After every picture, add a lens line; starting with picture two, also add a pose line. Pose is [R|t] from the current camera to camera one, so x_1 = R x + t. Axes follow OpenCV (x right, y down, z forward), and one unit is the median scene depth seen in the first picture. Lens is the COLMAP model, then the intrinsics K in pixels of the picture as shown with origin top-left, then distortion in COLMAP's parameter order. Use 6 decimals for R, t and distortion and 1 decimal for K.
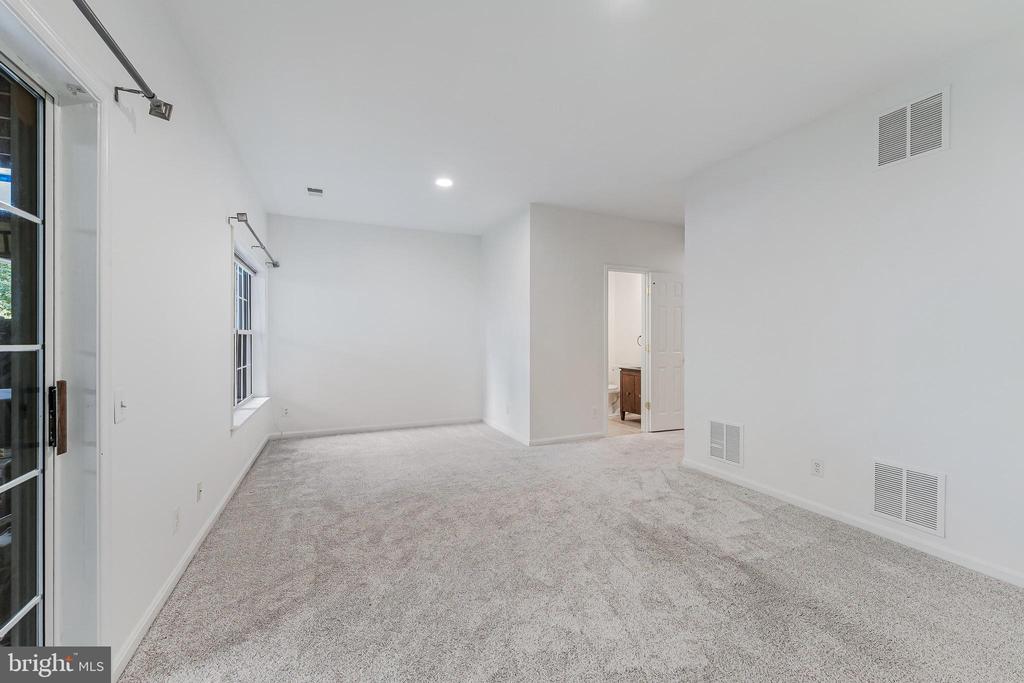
lens RADIAL K [[413.8, 0, 510.9], [0, 413.8, 342.2], [0, 0, 1]] dist [0.001393, 0.000069]
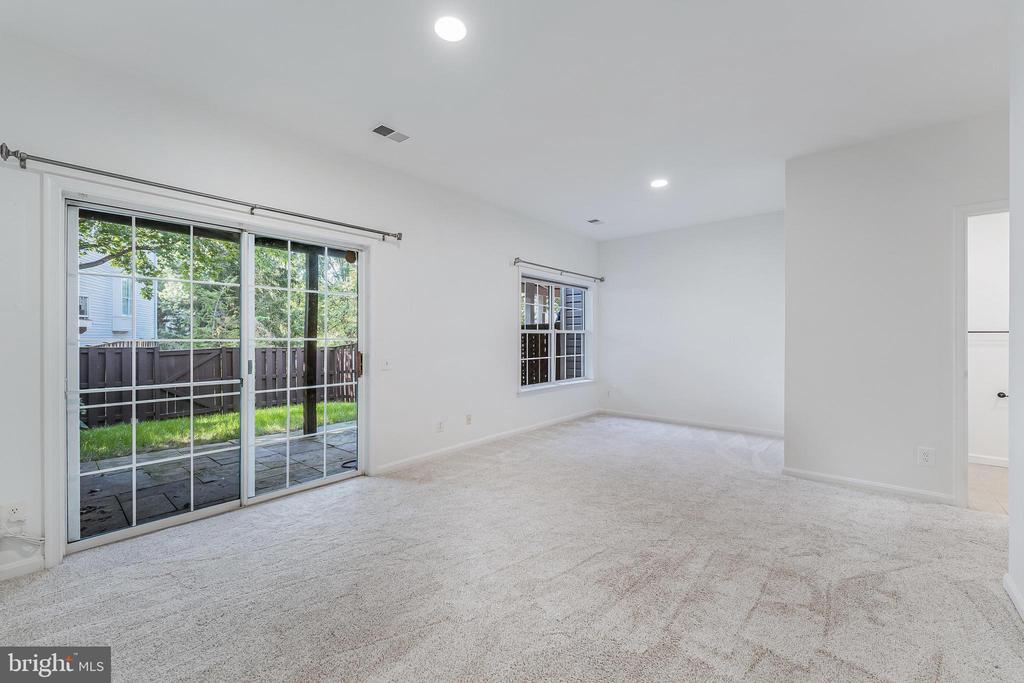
lens RADIAL K [[413.8, 0, 516.9], [0, 413.8, 332.5], [0, 0, 1]] dist [0.001393, 0.000069]
pose [[0.429818, -0.009634, -0.902864, 0.695642], [-0.008400, 0.999857, -0.014668, 0.001818], [0.902876, 0.013888, 0.429676, 0.279437]]
